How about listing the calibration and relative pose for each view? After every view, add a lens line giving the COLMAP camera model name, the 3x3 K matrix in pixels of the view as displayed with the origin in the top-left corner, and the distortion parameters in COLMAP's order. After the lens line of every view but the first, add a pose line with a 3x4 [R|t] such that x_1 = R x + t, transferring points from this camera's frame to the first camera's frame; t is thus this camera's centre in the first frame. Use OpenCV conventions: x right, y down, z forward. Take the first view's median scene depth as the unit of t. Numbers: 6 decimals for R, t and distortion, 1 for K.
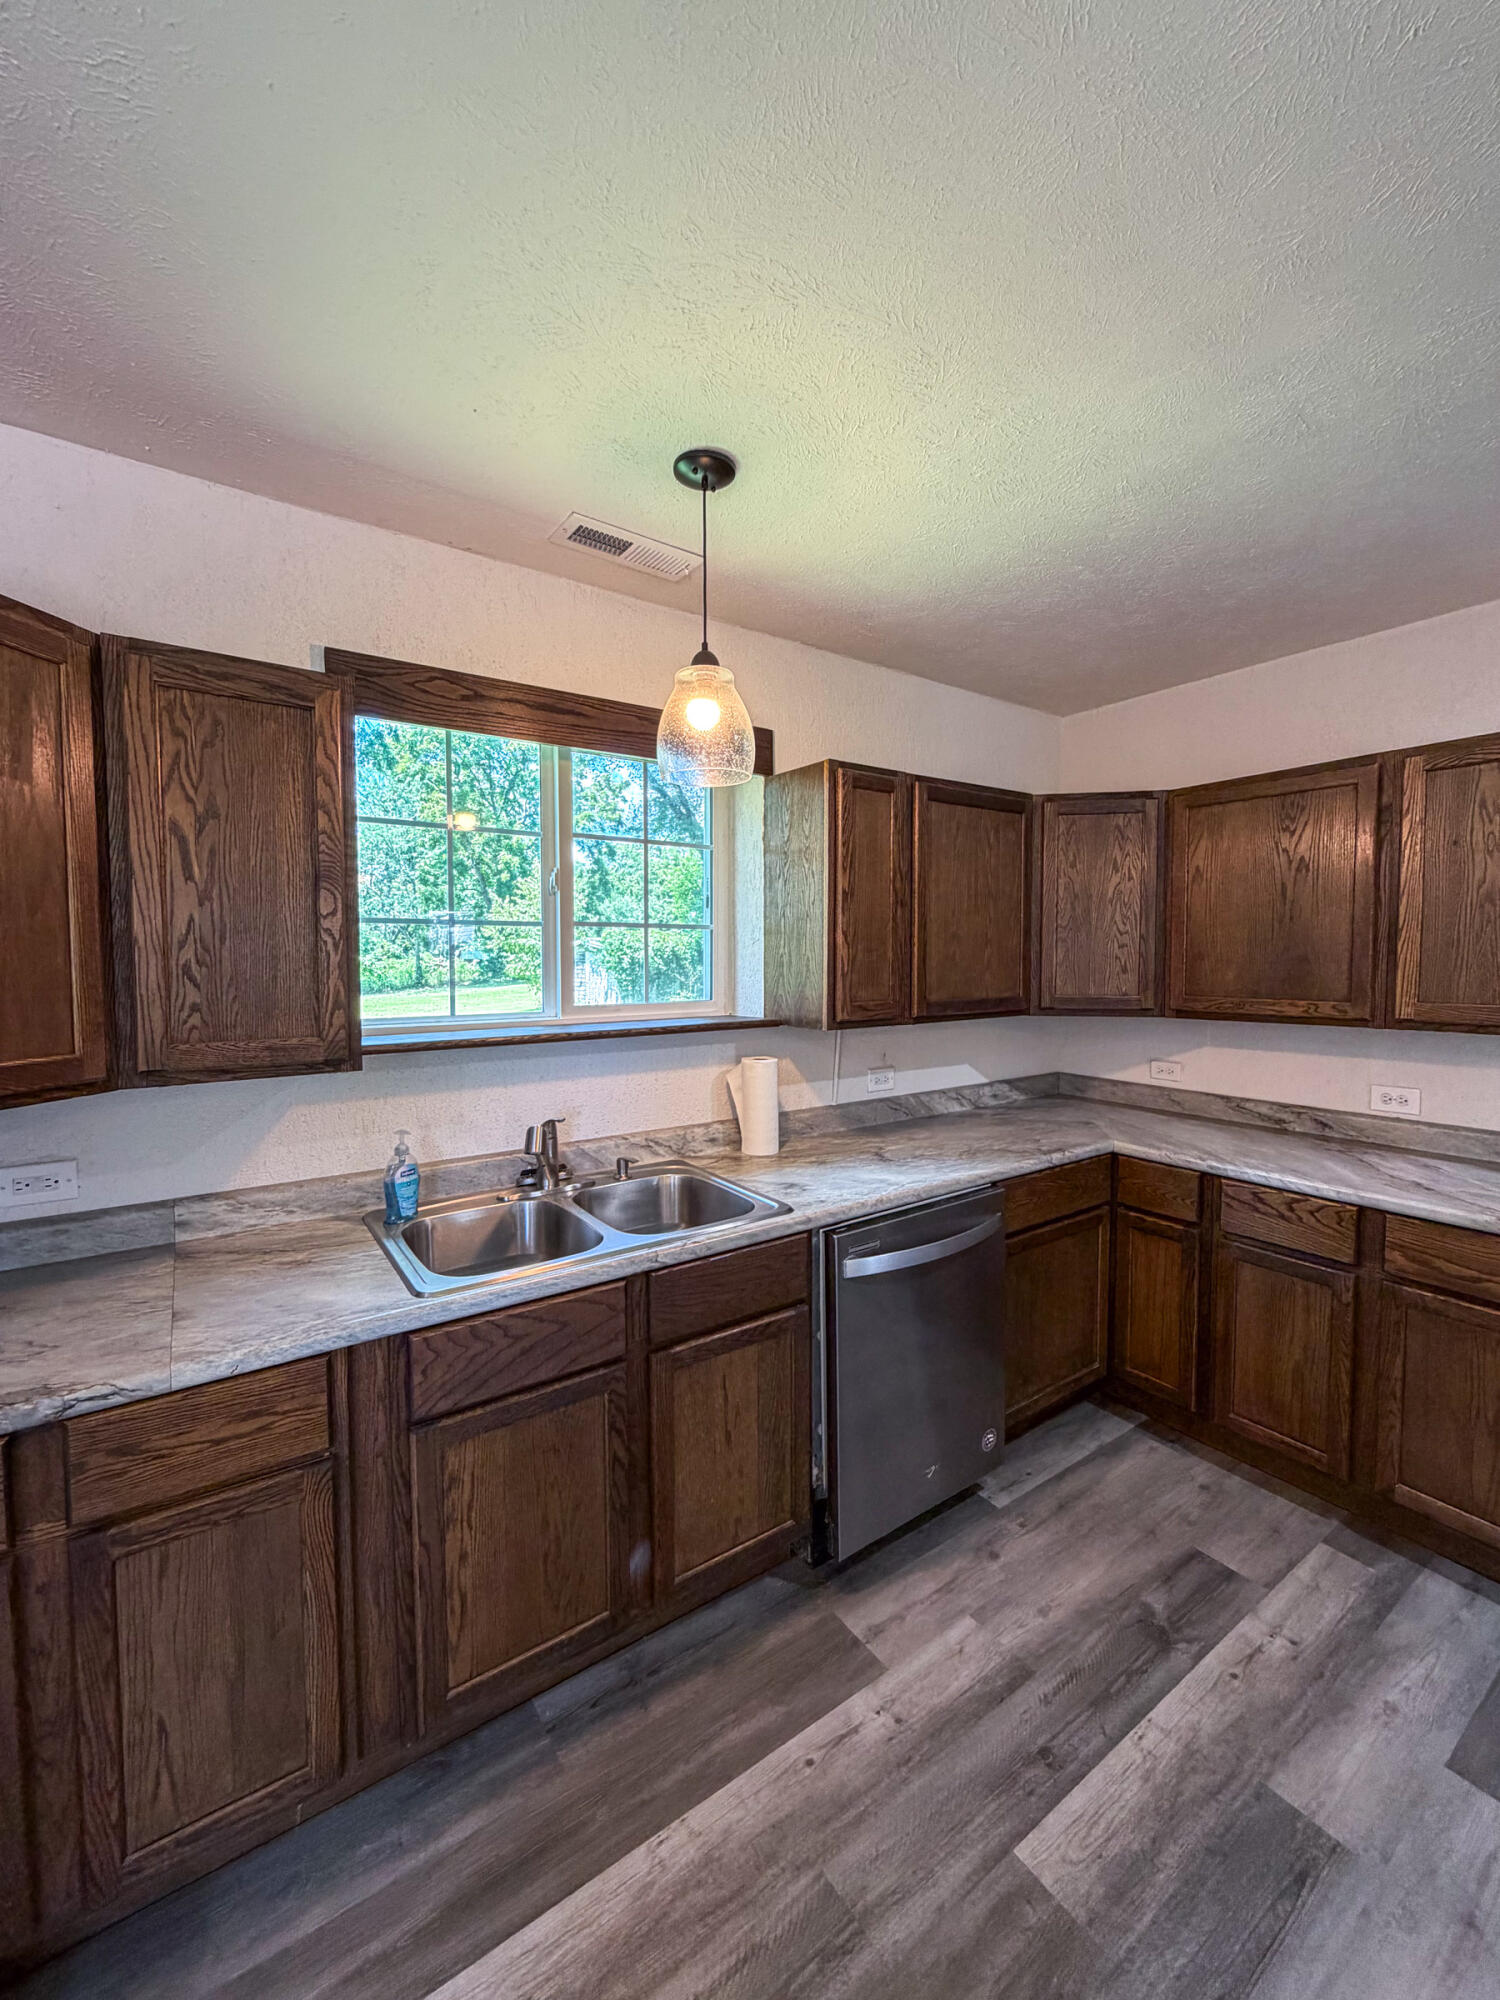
lens RADIAL K [[807.0, 0, 751.0], [0, 807.0, 998.3], [0, 0, 1]] dist [0.000843, -0.000048]
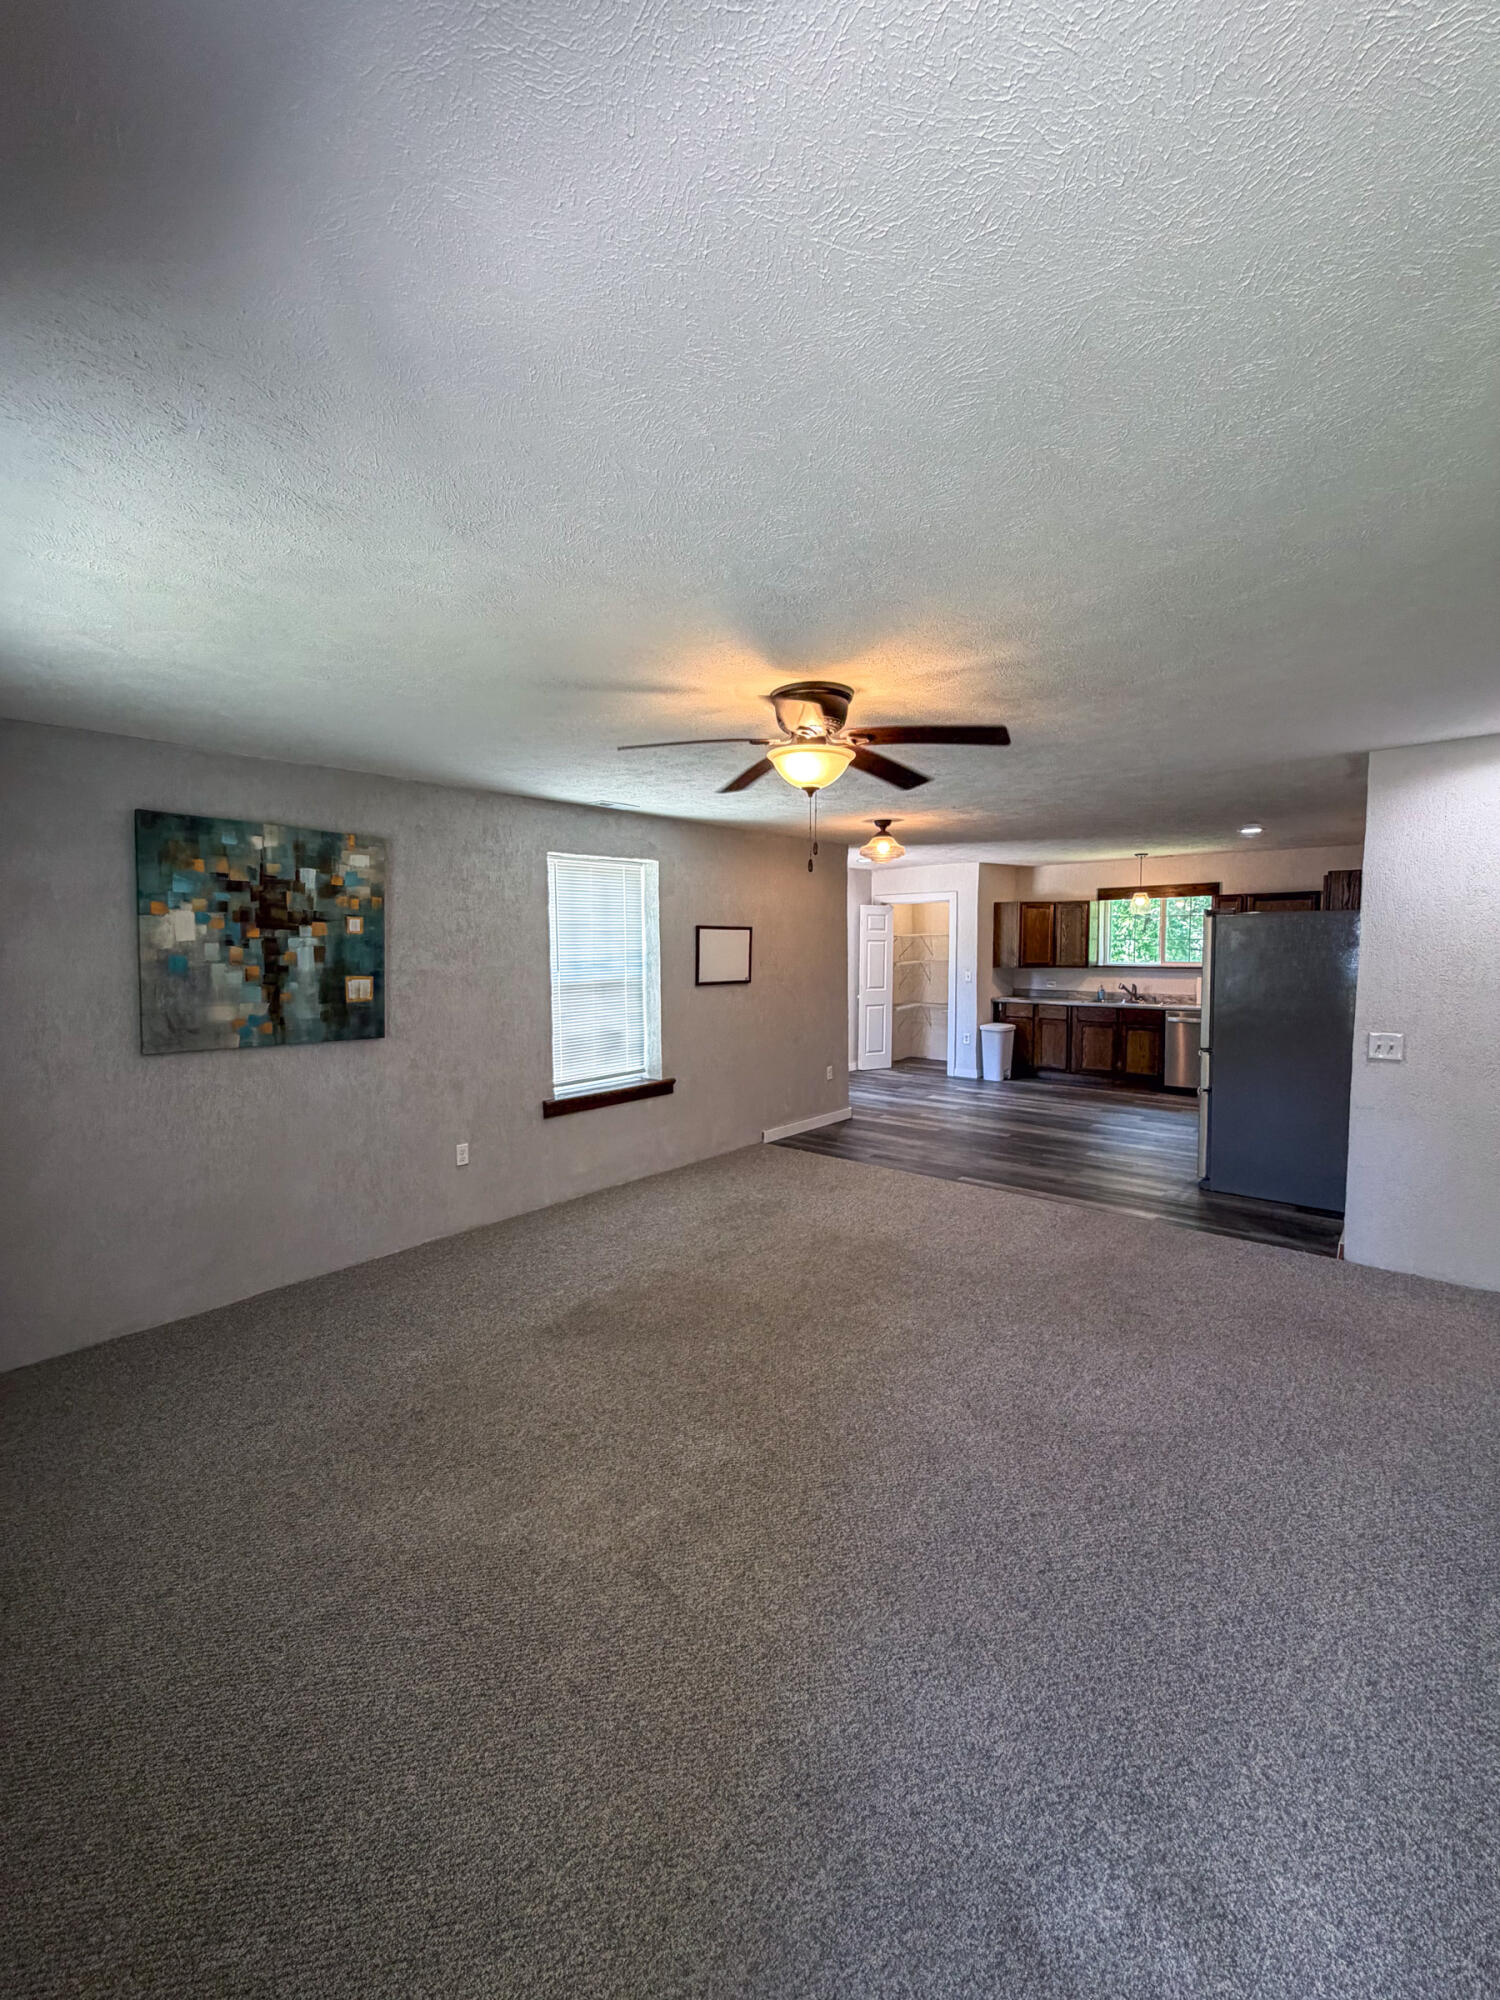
lens RADIAL K [[808.9, 0, 750.0], [0, 808.9, 1000.0], [0, 0, 1]] dist [0.000271, -0.000037]
pose [[0.244909, 0.072813, -0.966808, 3.699434], [-0.044953, 0.996956, 0.063696, 0.046032], [0.968503, 0.027861, 0.247437, -2.255855]]
